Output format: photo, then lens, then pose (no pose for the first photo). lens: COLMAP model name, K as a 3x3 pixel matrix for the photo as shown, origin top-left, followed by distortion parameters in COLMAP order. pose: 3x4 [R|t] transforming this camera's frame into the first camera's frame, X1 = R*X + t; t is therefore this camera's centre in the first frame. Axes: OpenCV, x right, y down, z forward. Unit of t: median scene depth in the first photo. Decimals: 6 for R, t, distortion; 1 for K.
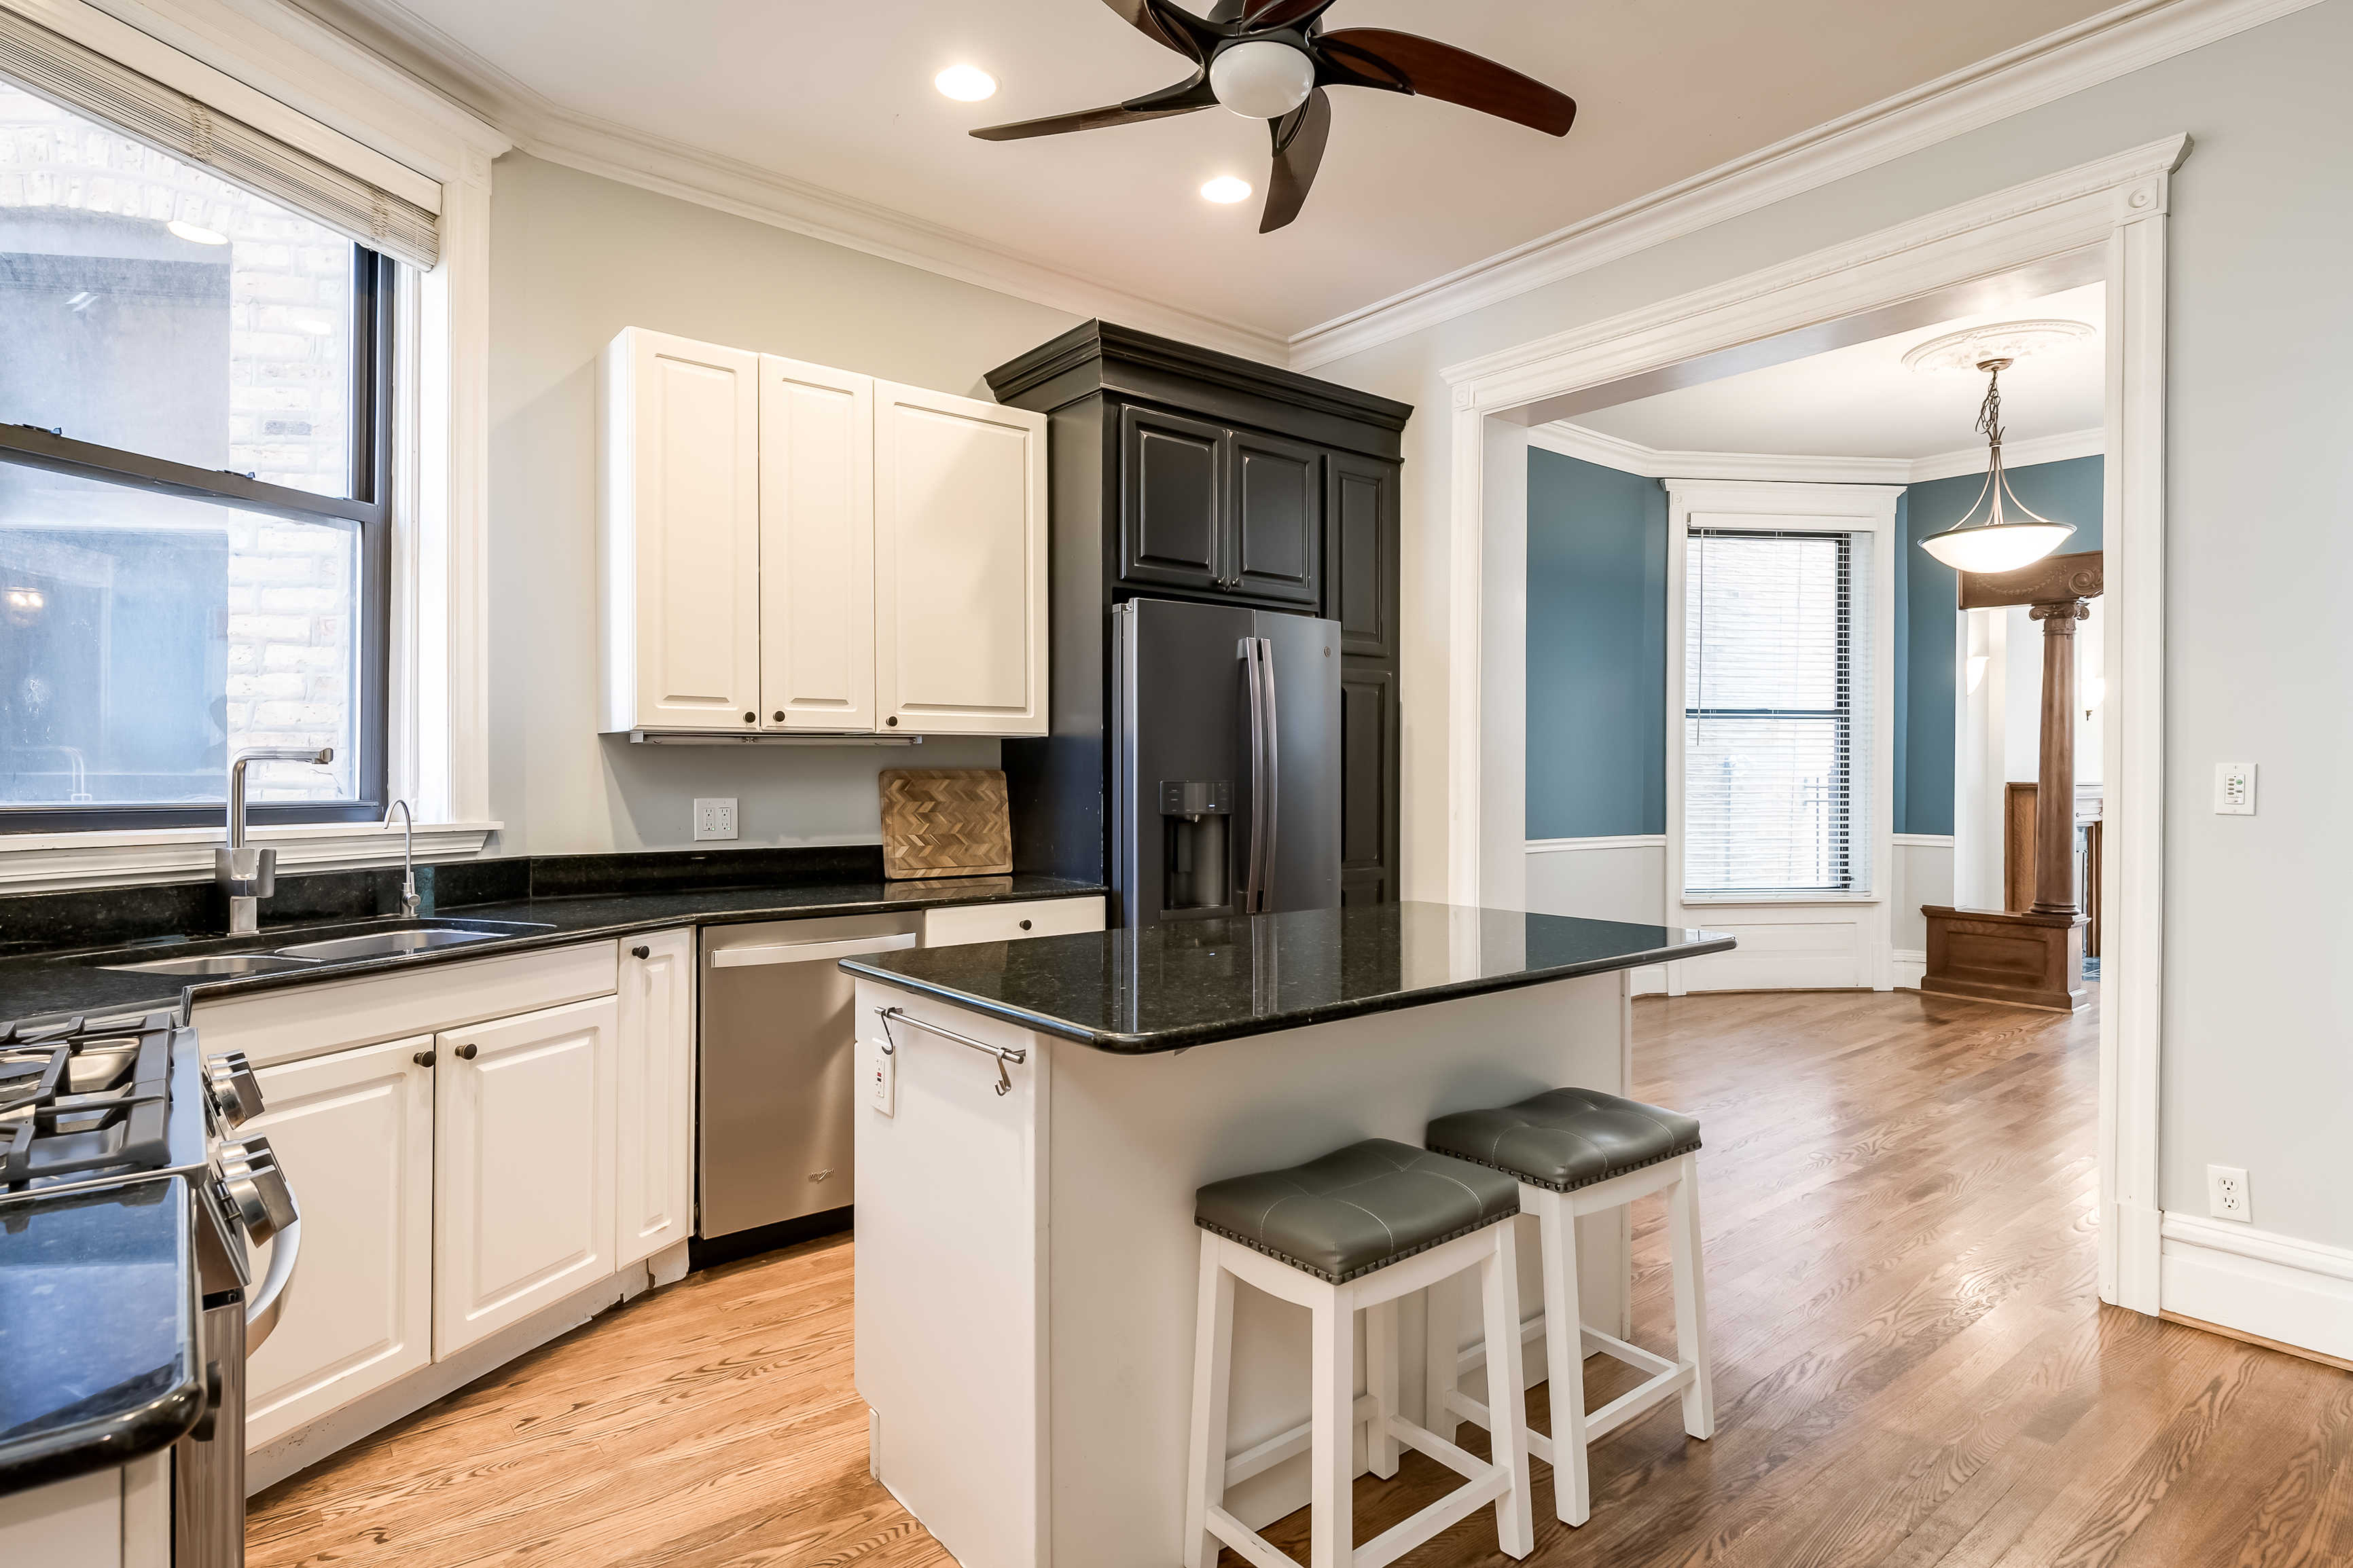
lens RADIAL K [[1223.5, 0, 1173.1], [0, 1223.5, 780.4], [0, 0, 1]] dist [-0.002750, -0.002036]
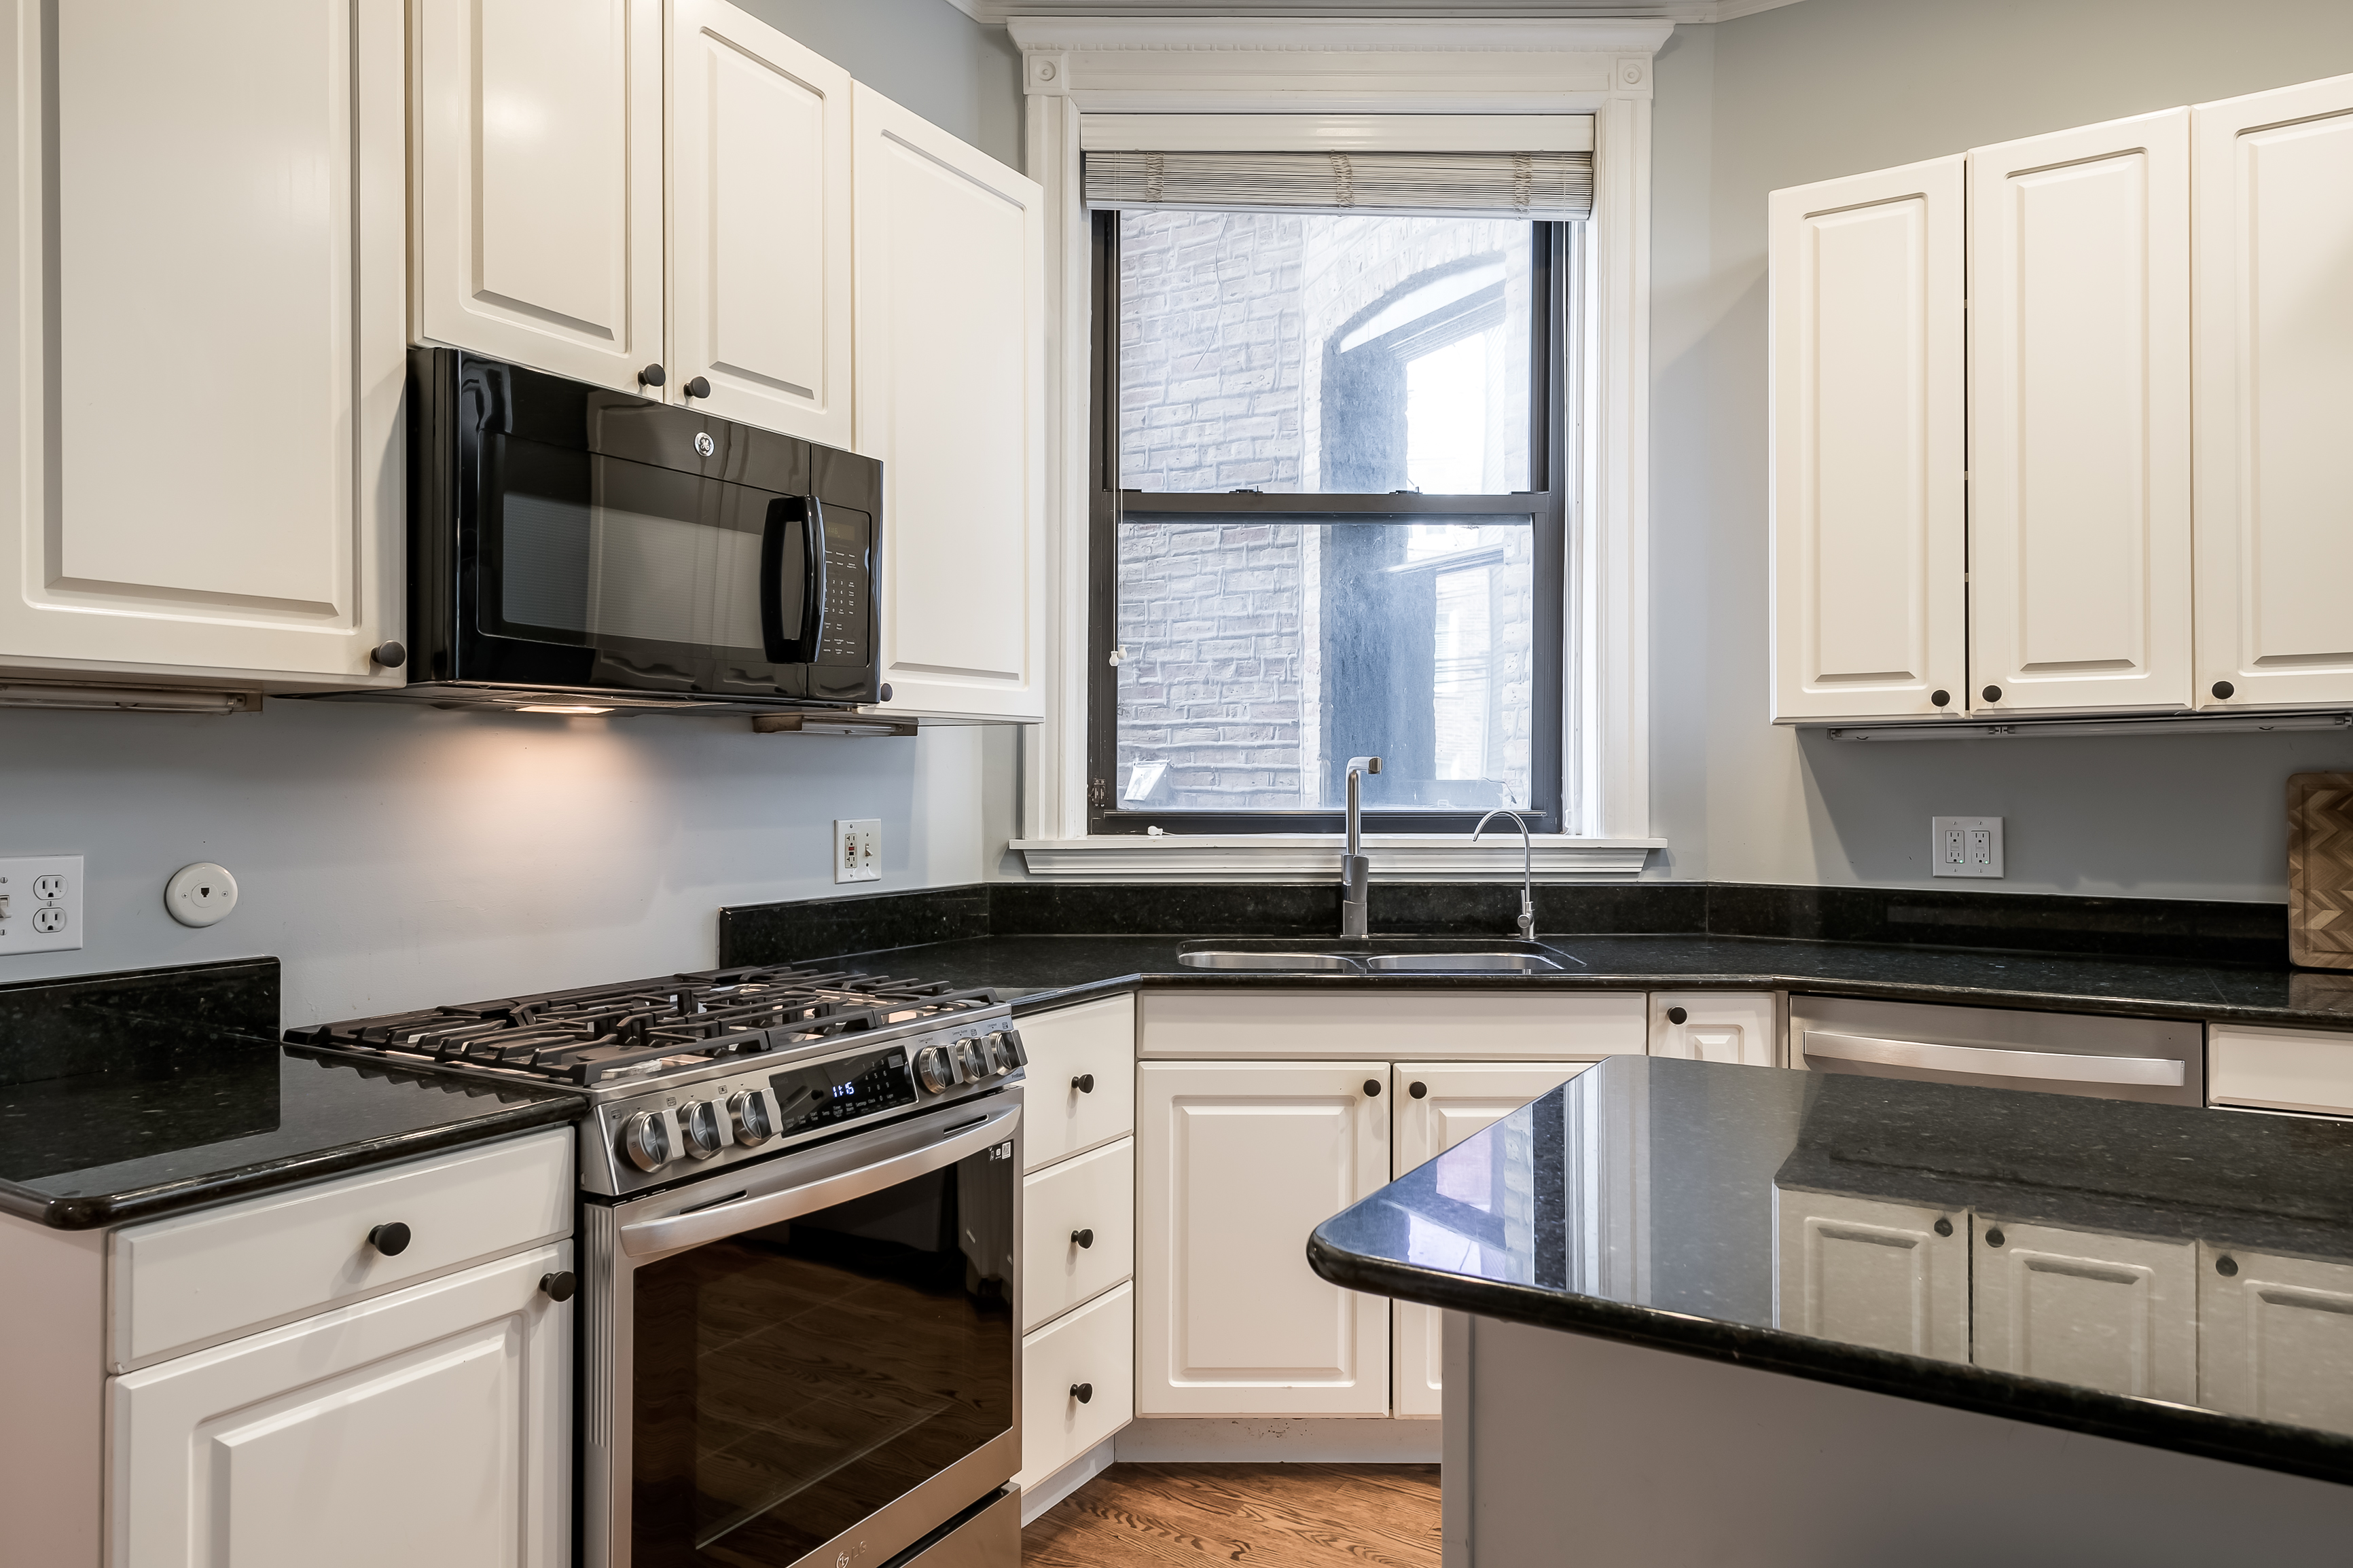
lens RADIAL K [[1481.4, 0, 1173.3], [0, 1481.4, 778.8], [0, 0, 1]] dist [0.000862, 0.001404]
pose [[0.334687, -0.002122, -0.942327, 0.295708], [-0.001825, 0.999994, -0.002900, -0.003929], [0.942328, 0.002690, 0.334681, 0.341878]]
